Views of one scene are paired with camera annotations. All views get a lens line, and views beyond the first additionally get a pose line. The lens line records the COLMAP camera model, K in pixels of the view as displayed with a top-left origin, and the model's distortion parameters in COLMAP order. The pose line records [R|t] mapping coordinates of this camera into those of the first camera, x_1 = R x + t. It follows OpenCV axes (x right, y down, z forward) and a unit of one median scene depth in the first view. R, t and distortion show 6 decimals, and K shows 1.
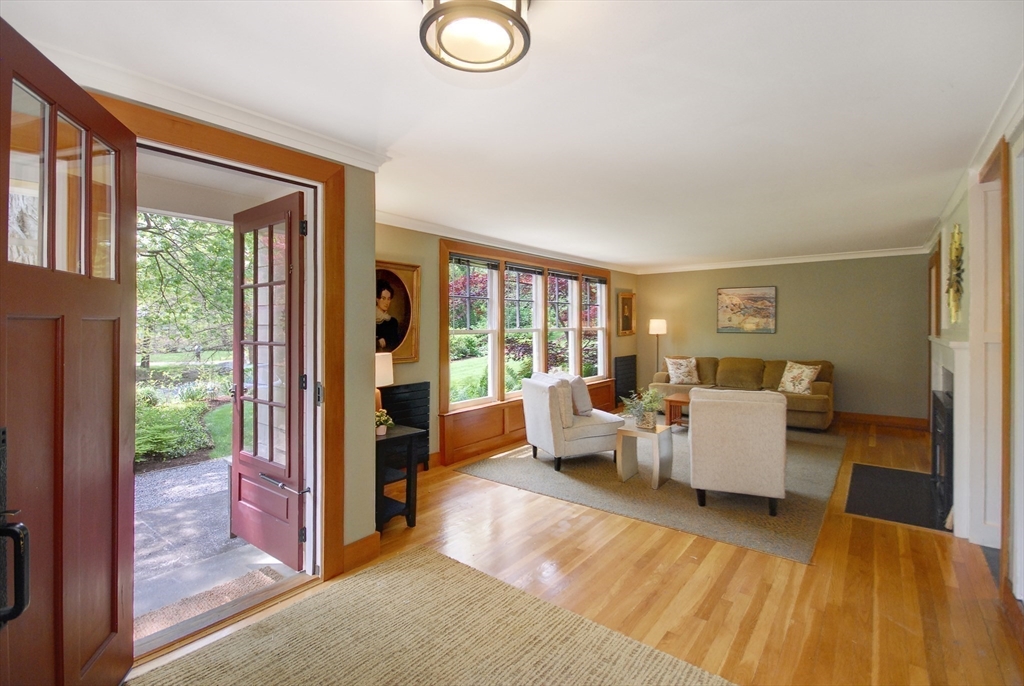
lens RADIAL K [[461.3, 0, 511.9], [0, 461.3, 332.6], [0, 0, 1]] dist [-0.000351, -0.006322]
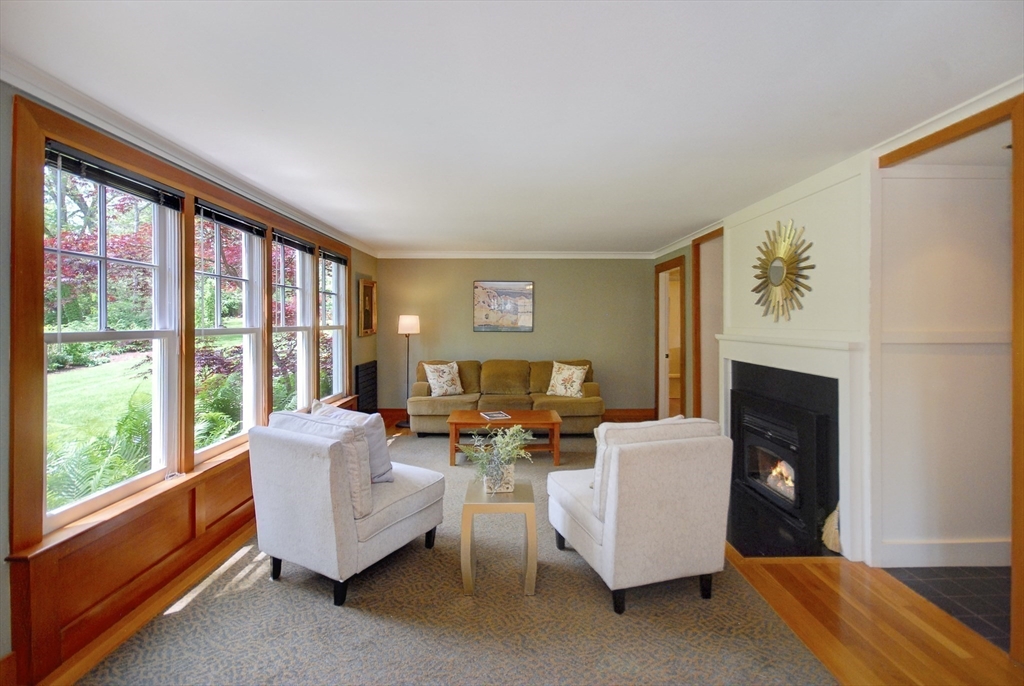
lens RADIAL K [[461.3, 0, 512.6], [0, 461.3, 322.5], [0, 0, 1]] dist [-0.000351, -0.006322]
pose [[0.779272, 0.006452, 0.626653, -0.053111], [0.003572, 0.999885, -0.014736, -0.004651], [-0.626676, 0.013722, 0.779159, 0.336695]]
